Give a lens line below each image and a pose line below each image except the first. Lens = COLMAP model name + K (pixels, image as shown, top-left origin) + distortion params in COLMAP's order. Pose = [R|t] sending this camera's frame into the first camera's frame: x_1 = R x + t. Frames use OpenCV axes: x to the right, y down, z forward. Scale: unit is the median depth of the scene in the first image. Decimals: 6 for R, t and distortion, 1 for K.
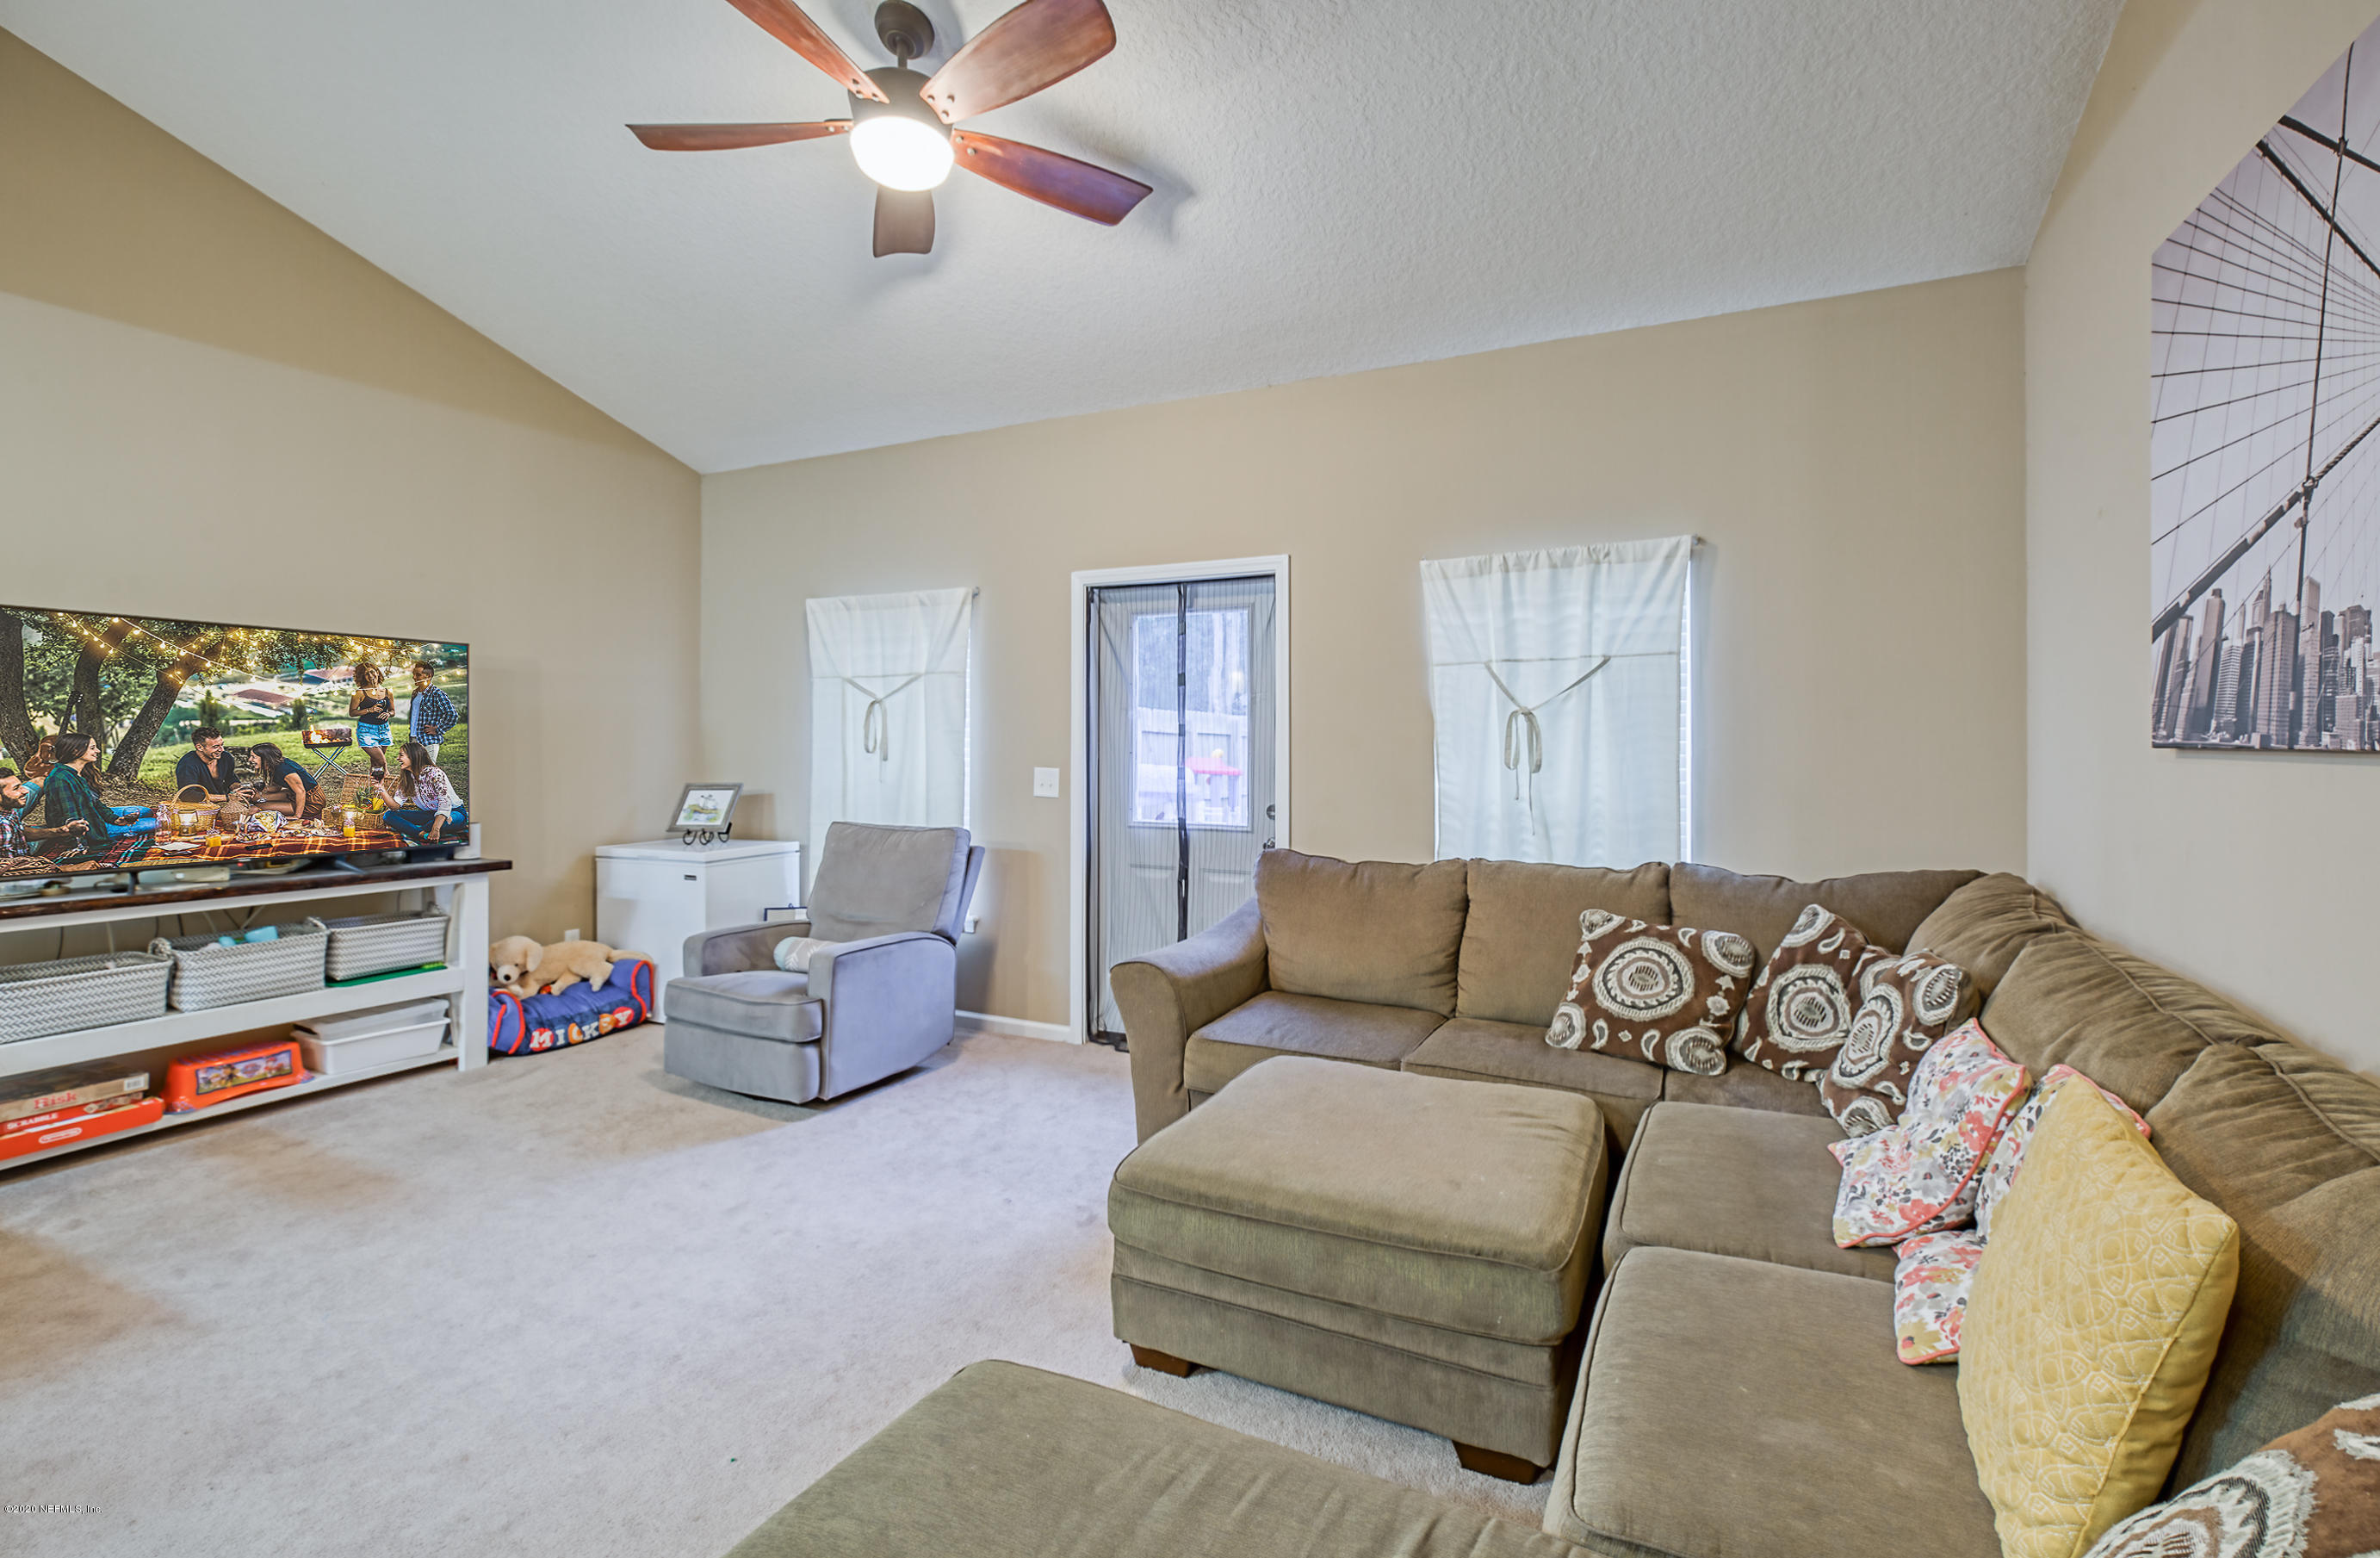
lens RADIAL K [[1041.9, 0, 1211.8], [0, 1041.9, 731.6], [0, 0, 1]] dist [-0.007769, 0.006352]
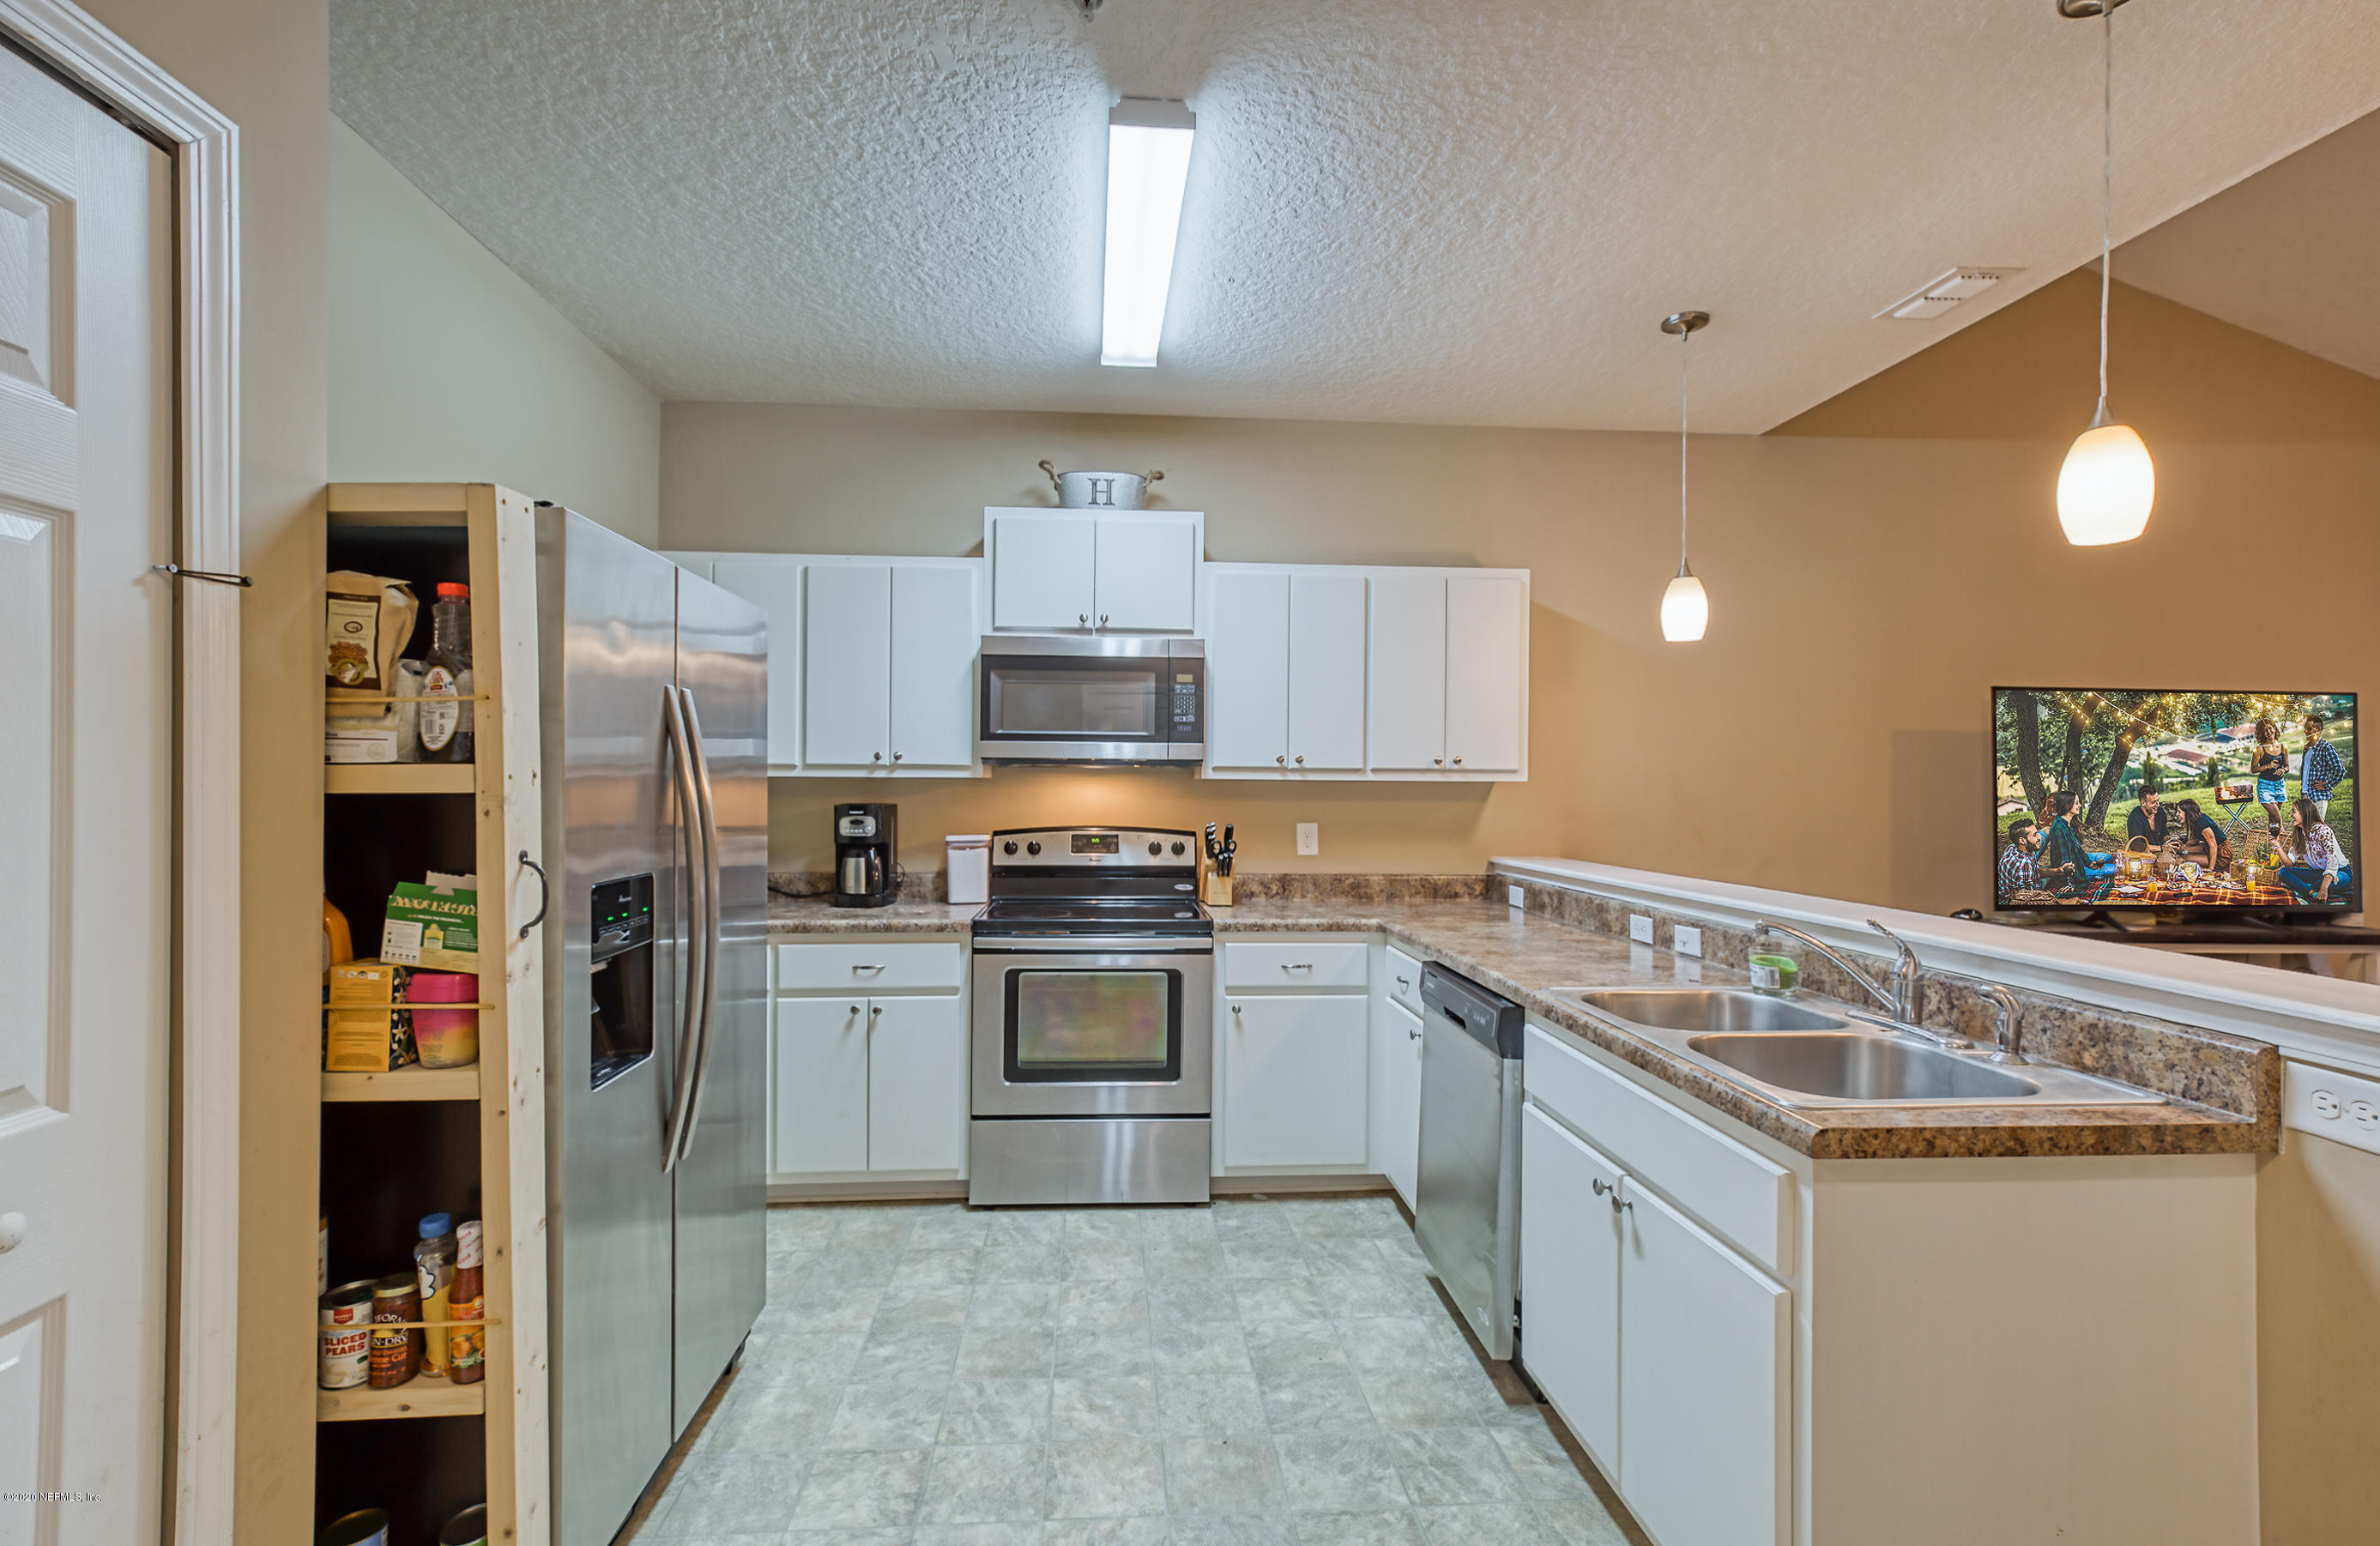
lens RADIAL K [[1041.7, 0, 1177.9], [0, 1041.7, 780.5], [0, 0, 1]] dist [-0.007769, 0.006352]
pose [[0.500381, -0.003038, -0.865800, -0.527415], [0.004887, 0.999988, -0.000685, -0.012807], [0.865792, -0.003888, 0.500390, -0.439361]]
